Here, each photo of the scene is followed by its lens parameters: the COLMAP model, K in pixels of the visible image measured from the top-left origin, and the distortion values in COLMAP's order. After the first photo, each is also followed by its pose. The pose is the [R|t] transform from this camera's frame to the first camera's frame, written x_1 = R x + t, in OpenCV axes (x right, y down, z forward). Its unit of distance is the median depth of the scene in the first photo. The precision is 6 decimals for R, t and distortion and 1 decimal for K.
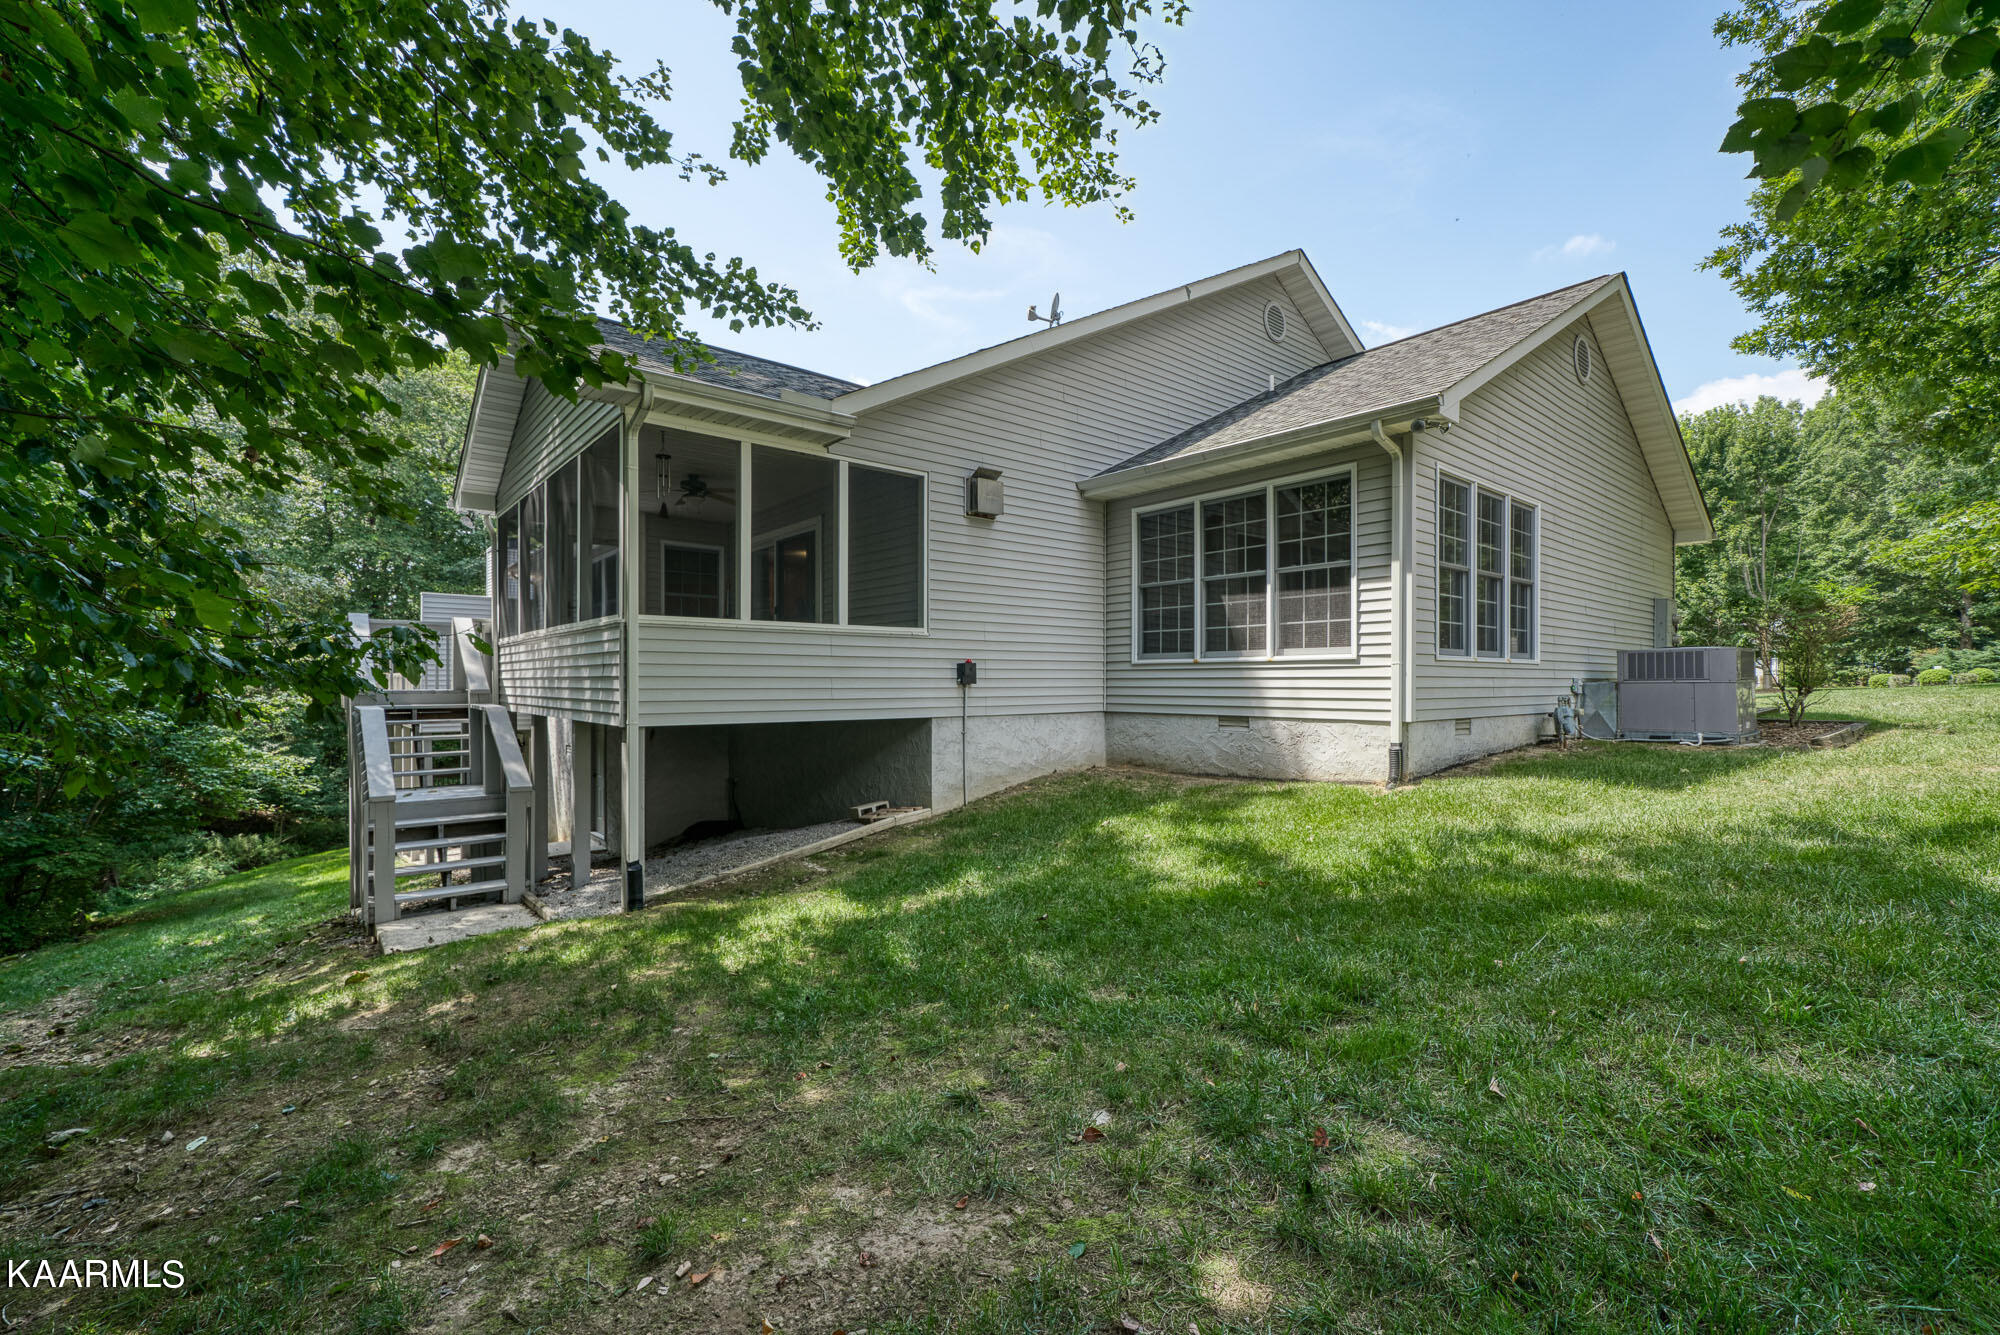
lens RADIAL K [[844.3, 0, 991.1], [0, 844.3, 671.6], [0, 0, 1]] dist [0.001945, 0.000610]
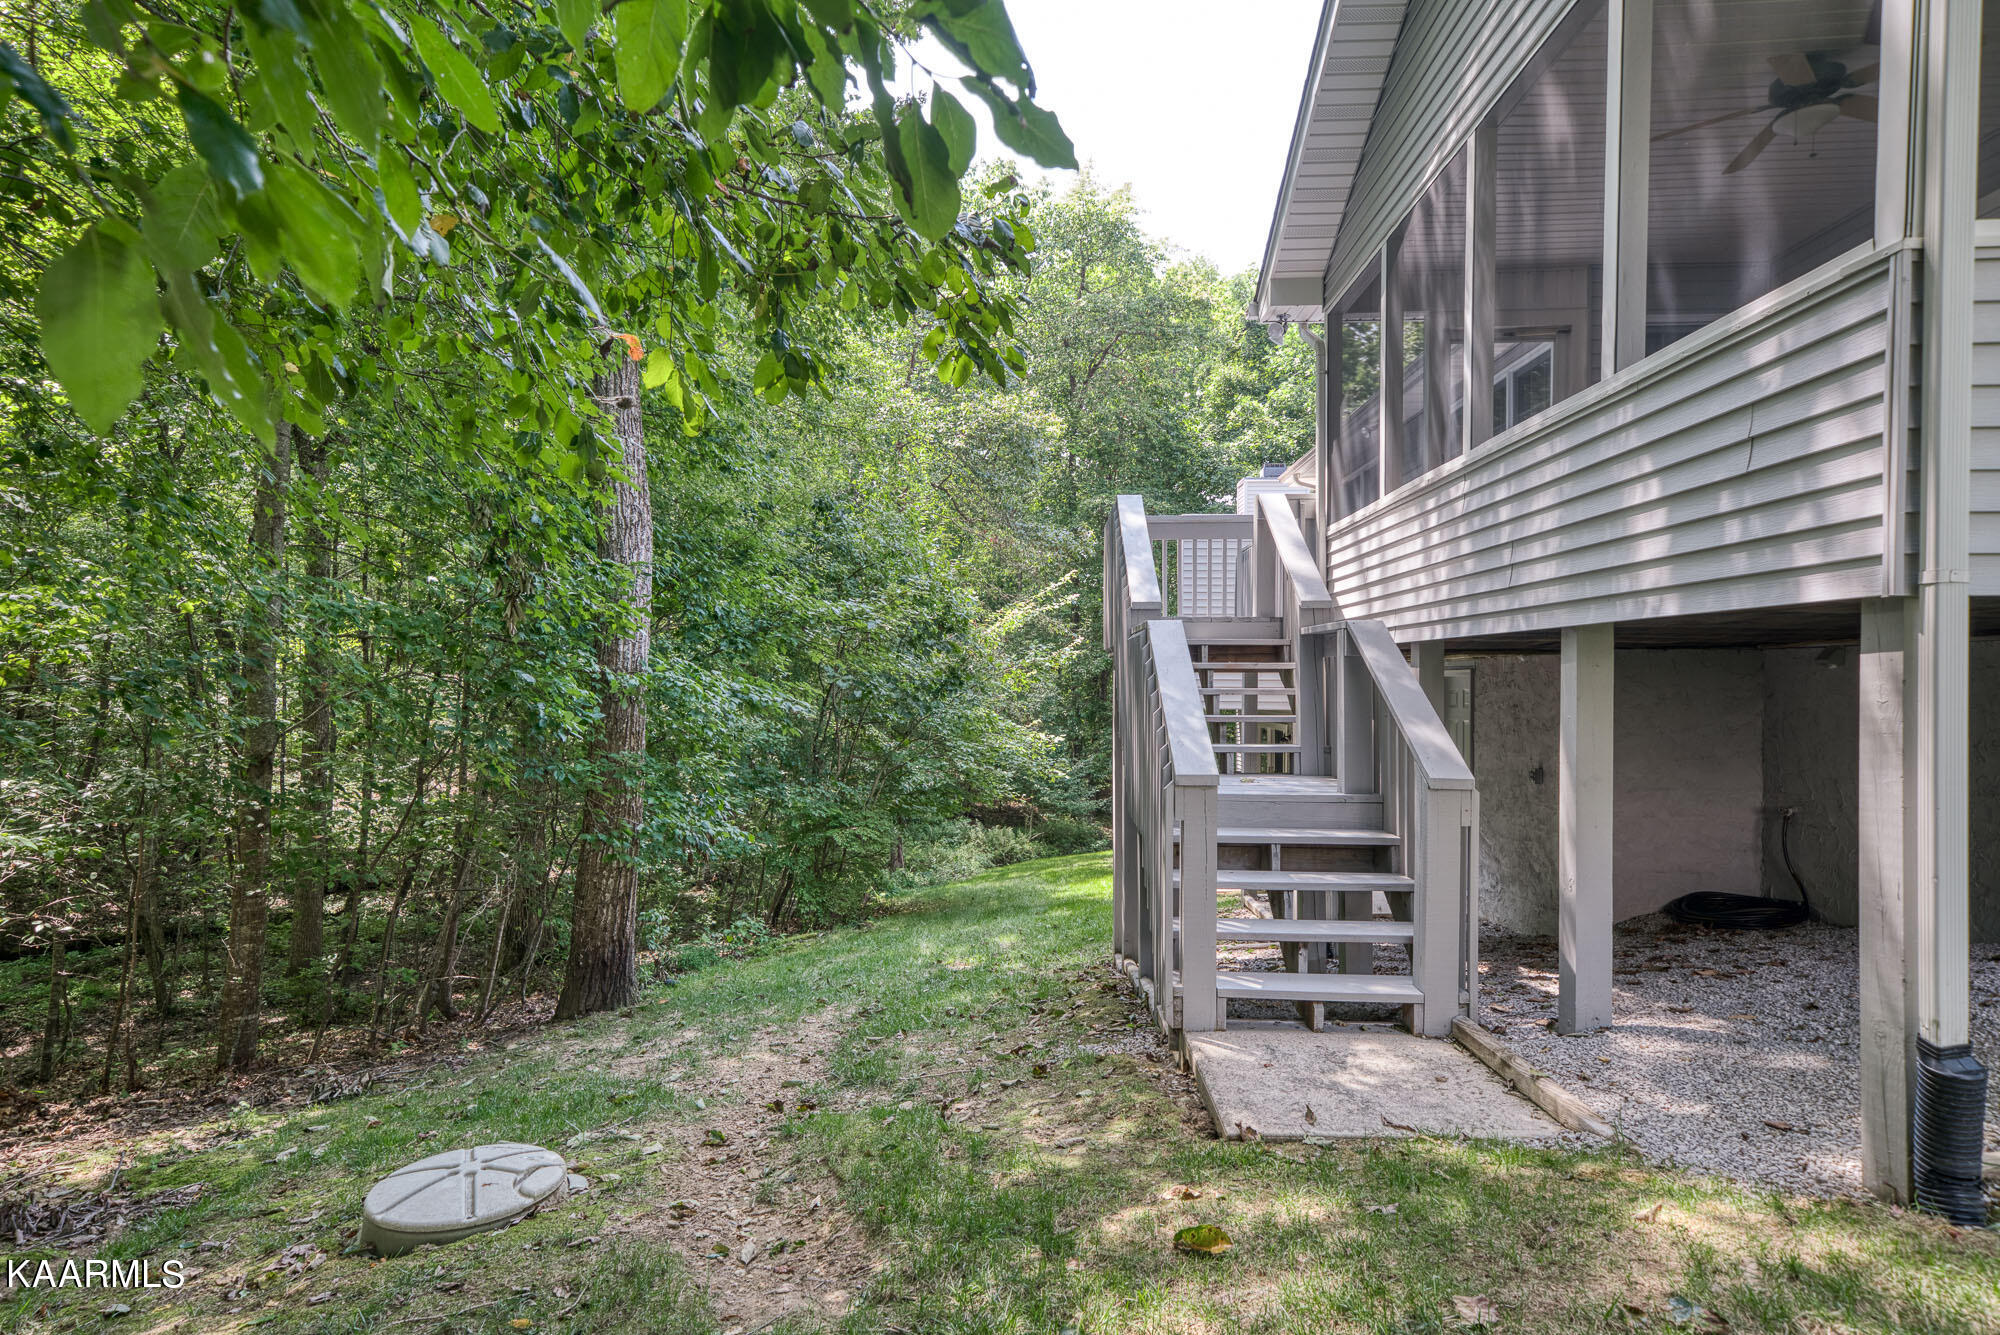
lens RADIAL K [[1091.6, 0, 993.8], [0, 1091.6, 673.7], [0, 0, 1]] dist [0.036699, 0.000571]
pose [[0.744678, 0.001951, -0.667421, -0.259600], [0.001325, 0.999989, 0.004402, 0.057602], [0.667423, -0.004162, 0.744667, 0.302741]]
